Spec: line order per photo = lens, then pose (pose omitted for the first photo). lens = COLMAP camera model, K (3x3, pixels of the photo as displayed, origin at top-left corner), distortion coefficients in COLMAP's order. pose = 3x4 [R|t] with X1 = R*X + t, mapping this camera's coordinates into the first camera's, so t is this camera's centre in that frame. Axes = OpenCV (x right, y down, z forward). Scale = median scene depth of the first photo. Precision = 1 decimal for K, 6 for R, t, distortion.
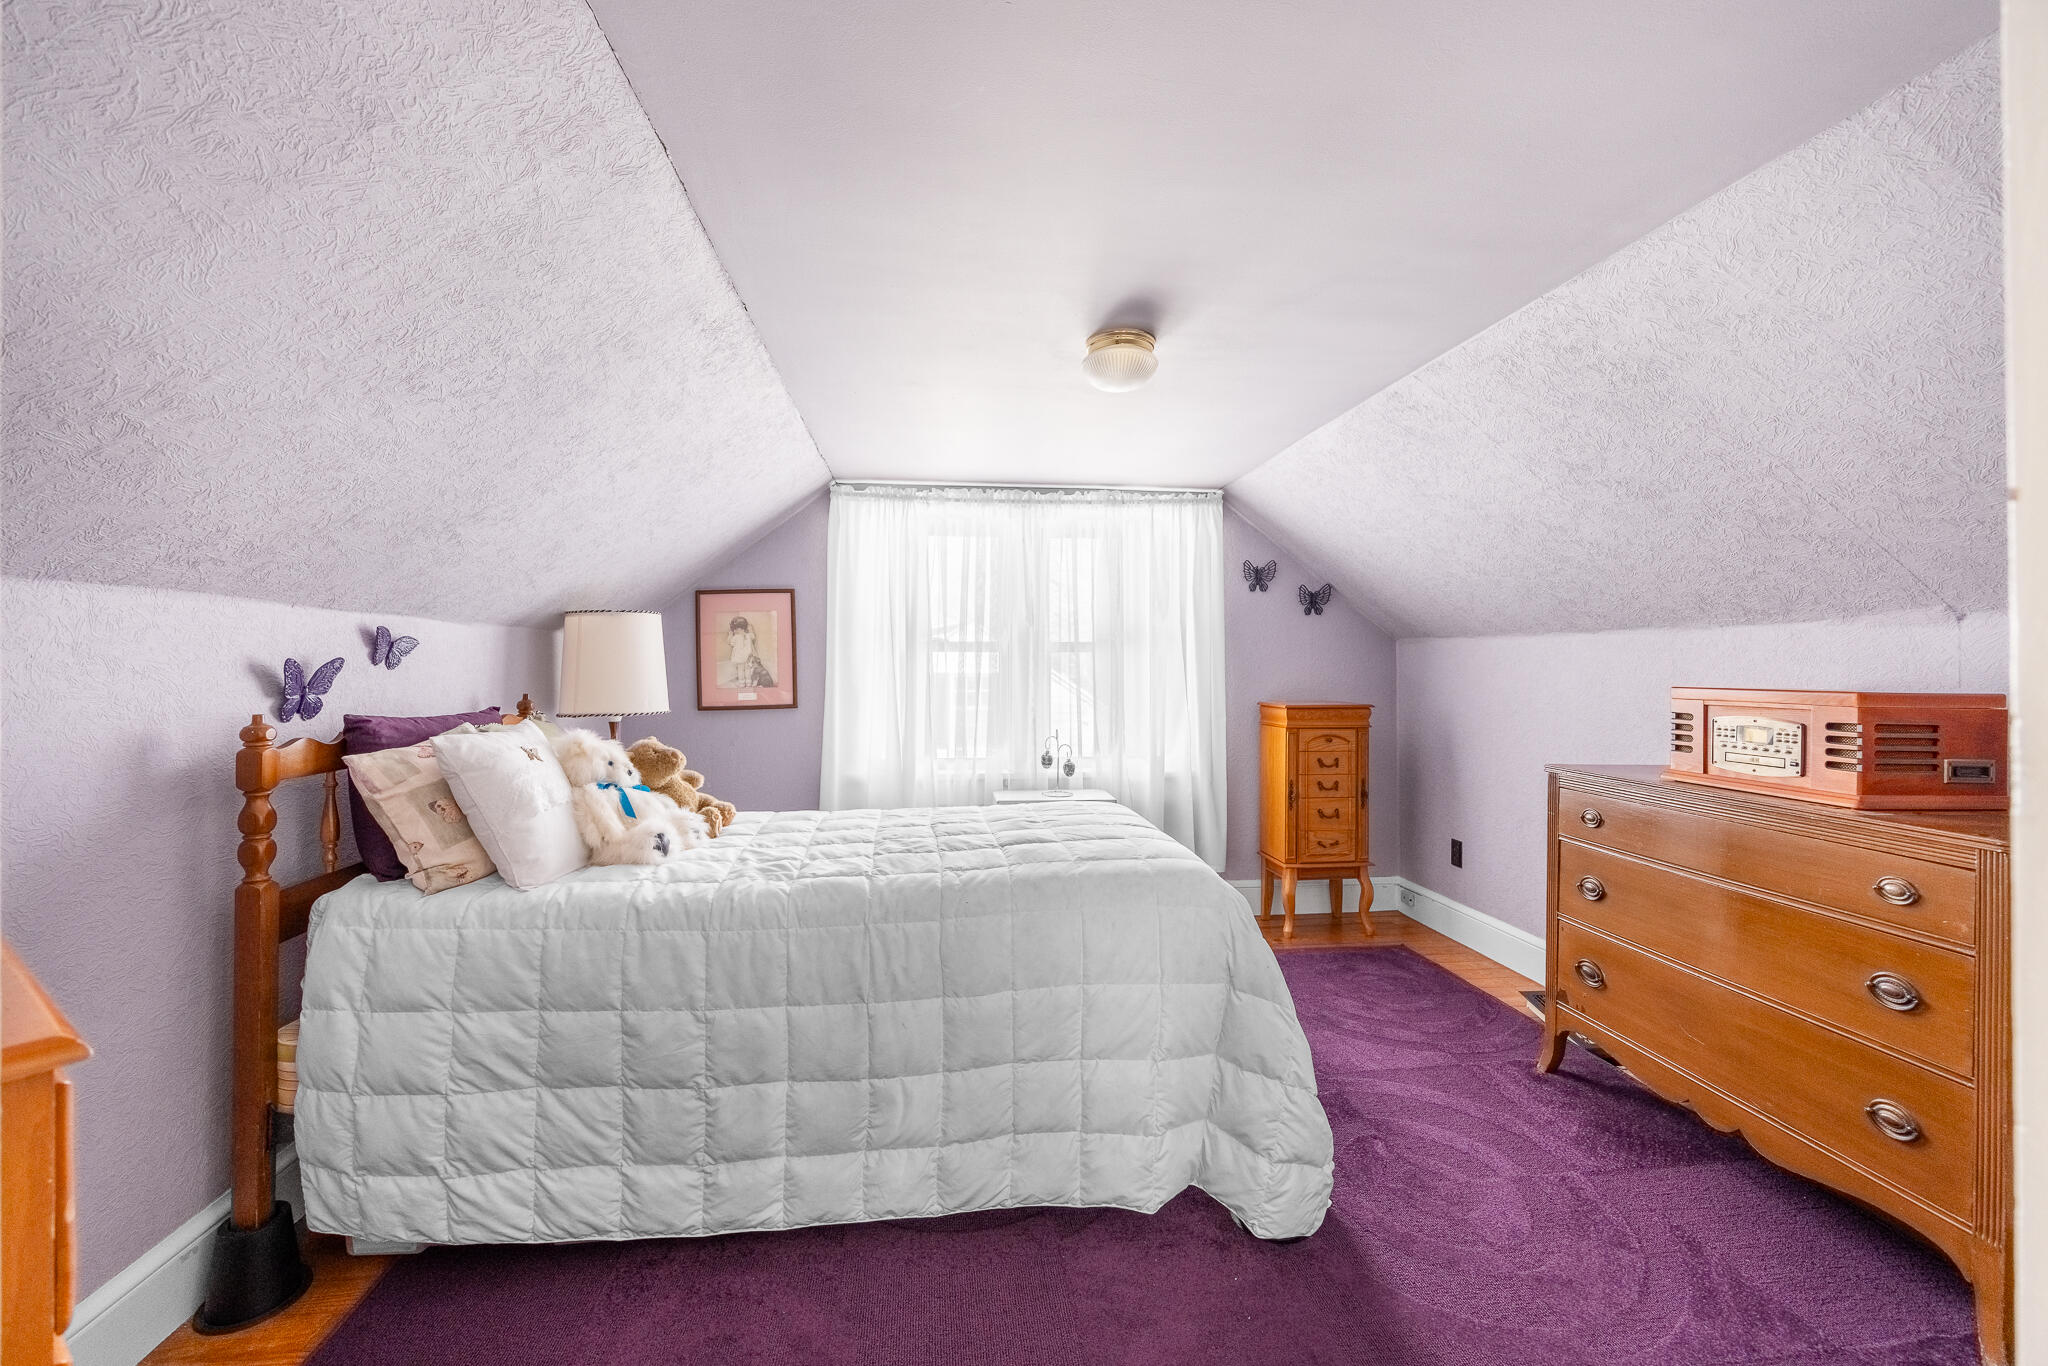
lens RADIAL K [[799.5, 0, 1021.2], [0, 799.5, 672.3], [0, 0, 1]] dist [0.000353, 0.000004]
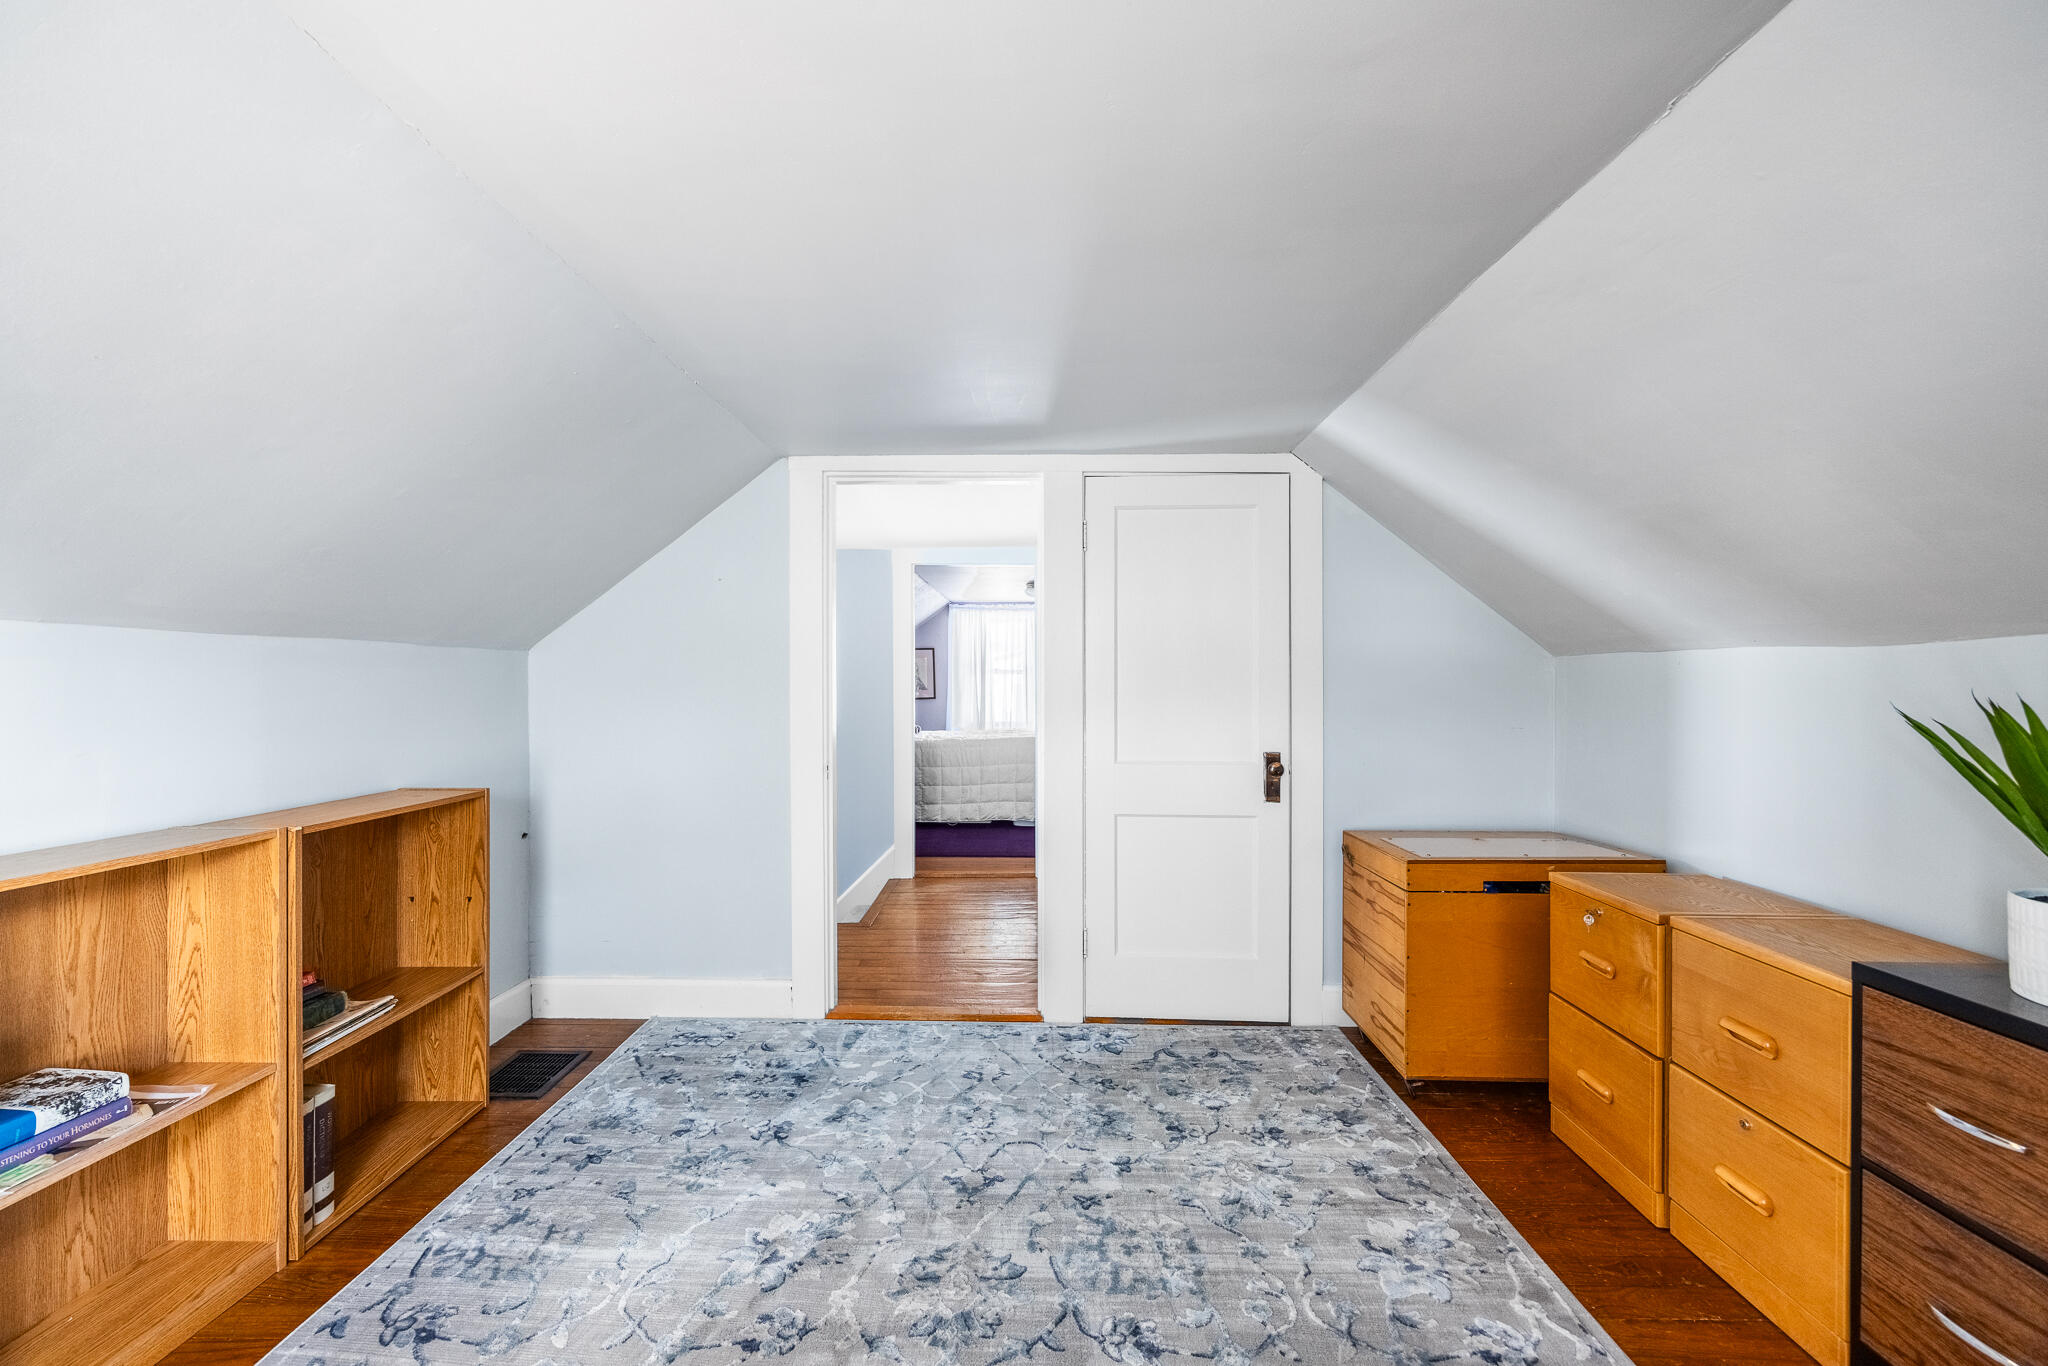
lens RADIAL K [[799.5, 0, 1021.5], [0, 799.5, 684.0], [0, 0, 1]] dist [0.000353, 0.000004]
pose [[0.990144, -0.005859, -0.139930, 0.301738], [0.005038, 0.999968, -0.006214, 0.017091], [0.139962, 0.005448, 0.990142, -1.303845]]
